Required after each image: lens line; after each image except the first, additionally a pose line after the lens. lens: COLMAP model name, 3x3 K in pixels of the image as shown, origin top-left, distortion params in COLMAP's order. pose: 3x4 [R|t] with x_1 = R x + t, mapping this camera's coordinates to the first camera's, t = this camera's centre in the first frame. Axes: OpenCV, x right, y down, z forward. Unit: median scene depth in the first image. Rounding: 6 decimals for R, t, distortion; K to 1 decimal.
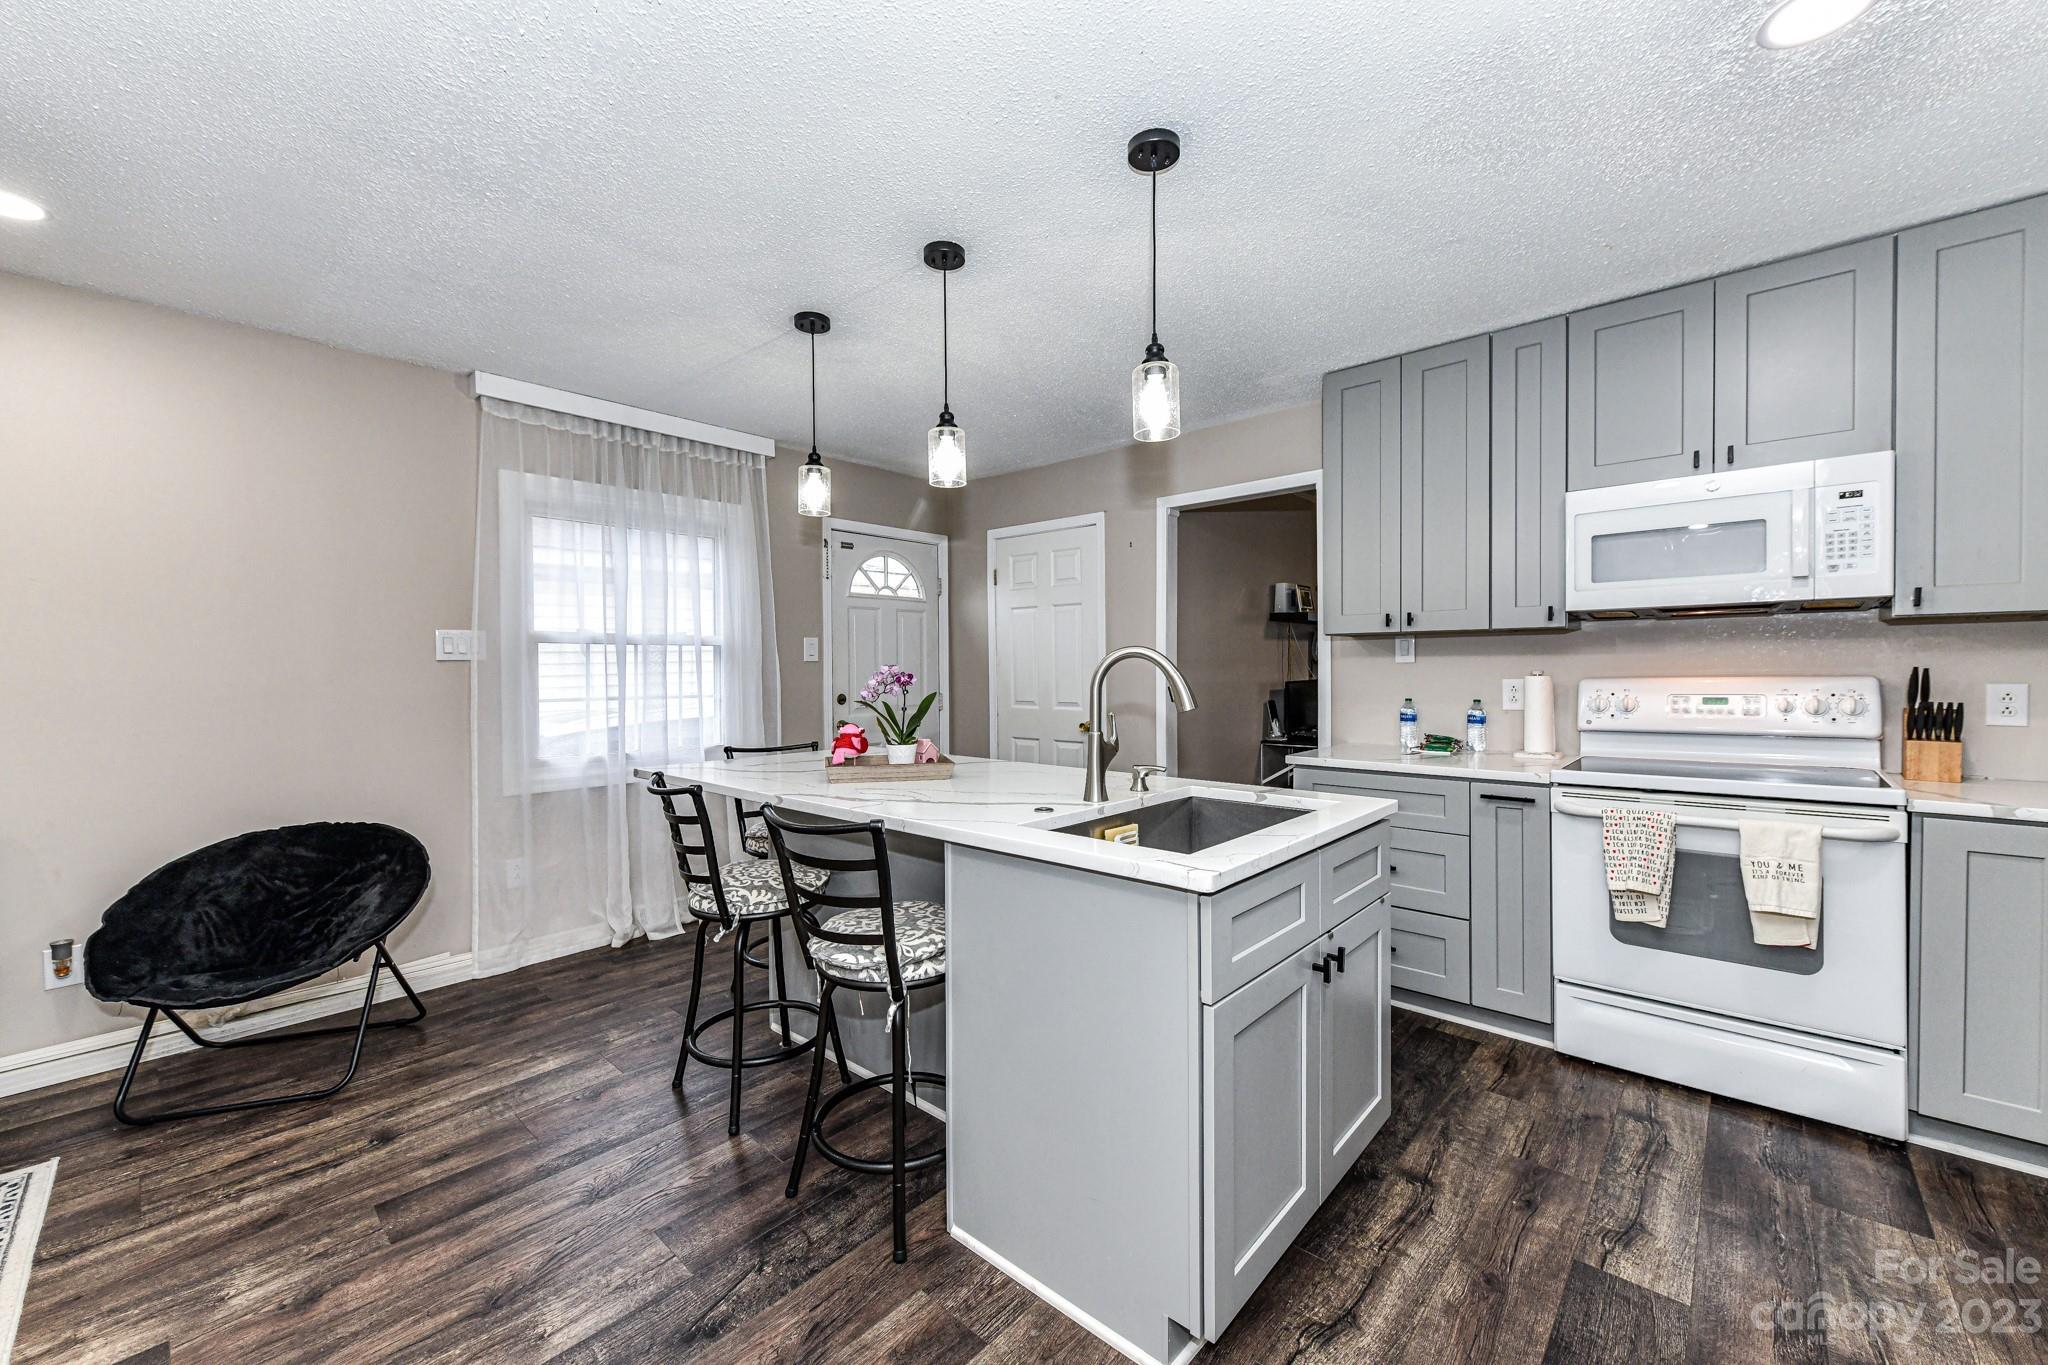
lens RADIAL K [[828.5, 0, 1045.6], [0, 828.5, 690.6], [0, 0, 1]] dist [0.004466, -0.000125]
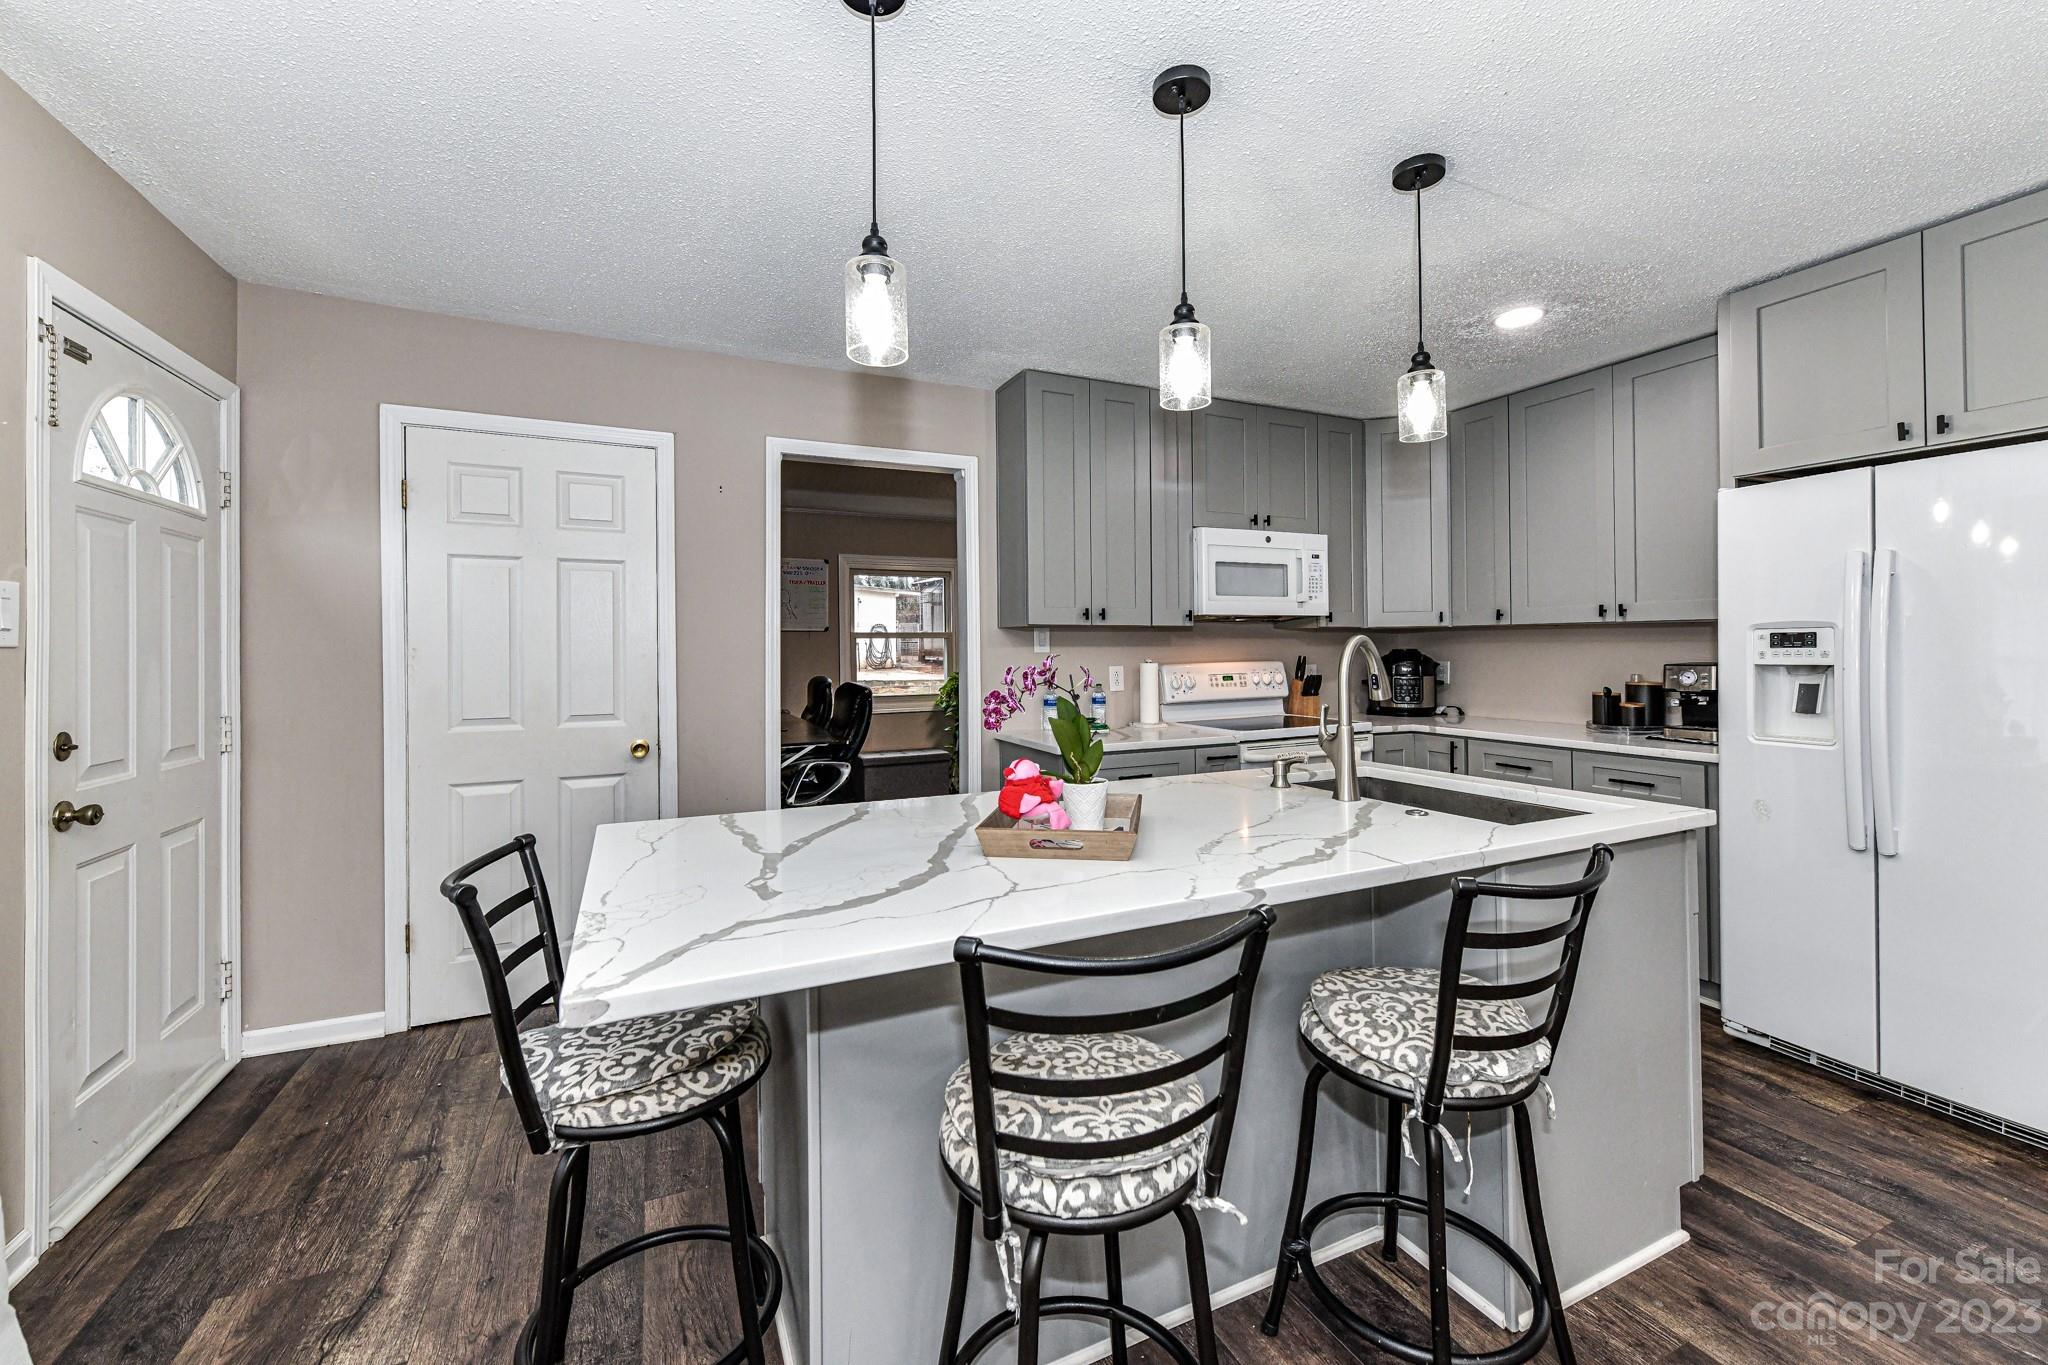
lens RADIAL K [[828.5, 0, 1047.4], [0, 828.5, 630.8], [0, 0, 1]] dist [0.004466, -0.000125]
pose [[0.386818, 0.024937, 0.921819, -0.689775], [0.028246, 0.998845, -0.038874, -0.024787], [-0.921723, 0.041075, 0.385667, 0.702504]]
